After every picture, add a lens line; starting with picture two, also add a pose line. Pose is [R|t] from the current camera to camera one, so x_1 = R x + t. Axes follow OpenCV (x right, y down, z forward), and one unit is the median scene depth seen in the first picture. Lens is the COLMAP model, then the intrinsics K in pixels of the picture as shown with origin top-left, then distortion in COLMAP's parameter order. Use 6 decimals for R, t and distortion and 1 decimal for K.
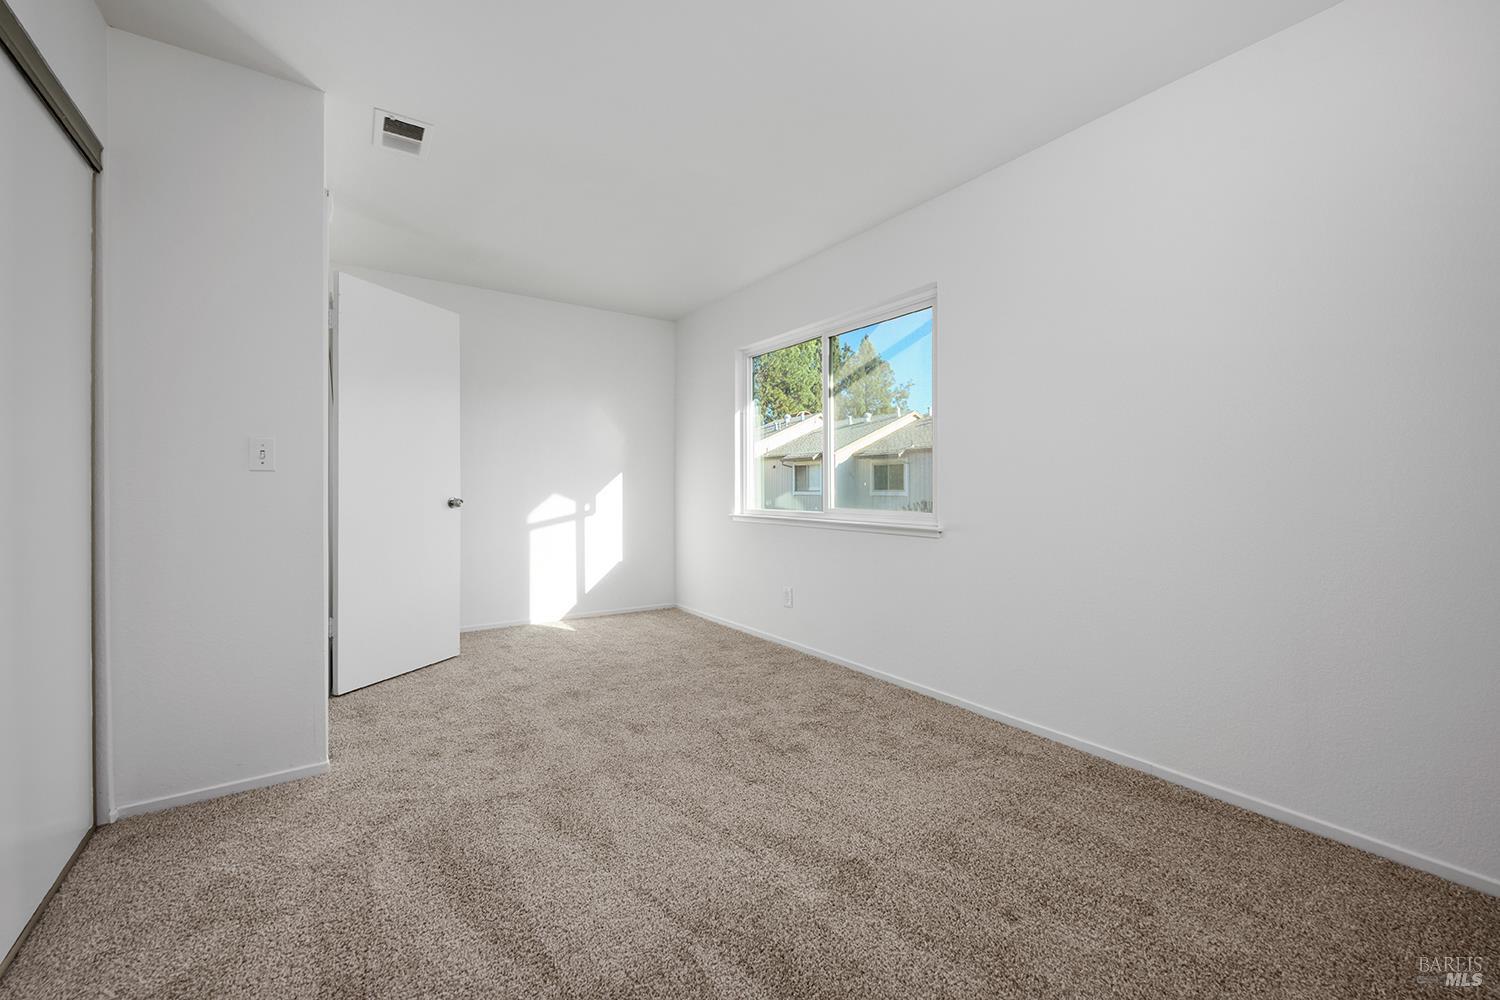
lens RADIAL K [[602.6, 0, 754.3], [0, 602.6, 484.0], [0, 0, 1]] dist [0.000120, -0.000723]
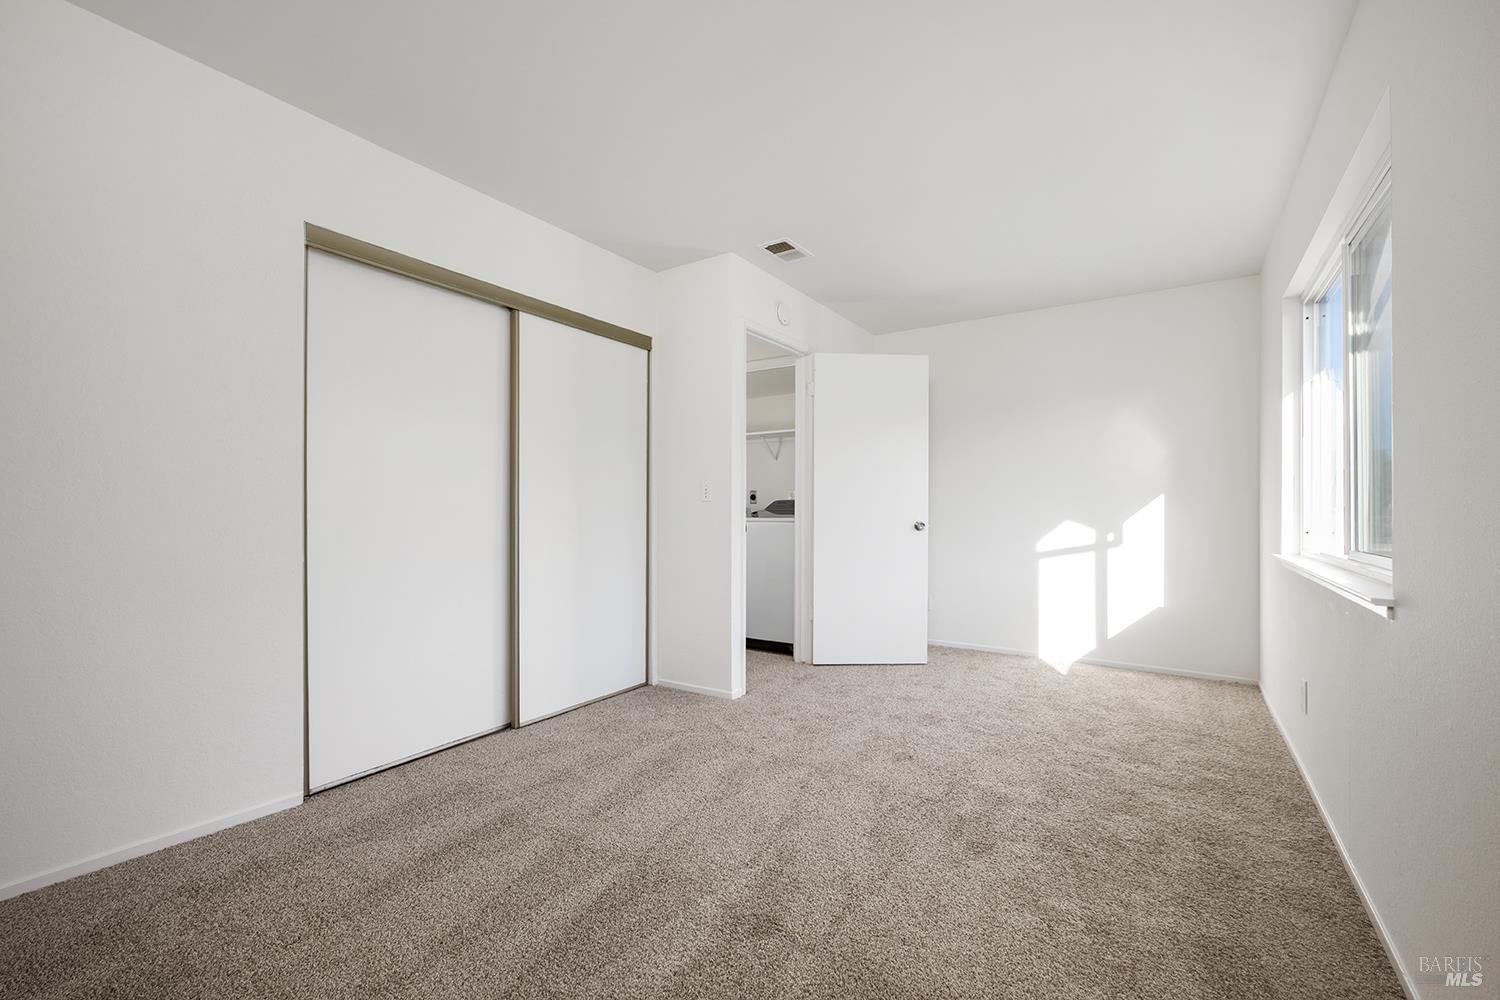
lens RADIAL K [[631.5, 0, 758.8], [0, 631.5, 512.9], [0, 0, 1]] dist [0.001546, 0.000074]
pose [[0.373146, 0.001455, -0.927771, 0.469770], [0.003275, 0.999990, 0.002886, 0.001348], [0.927767, -0.004115, 0.373138, 0.278306]]
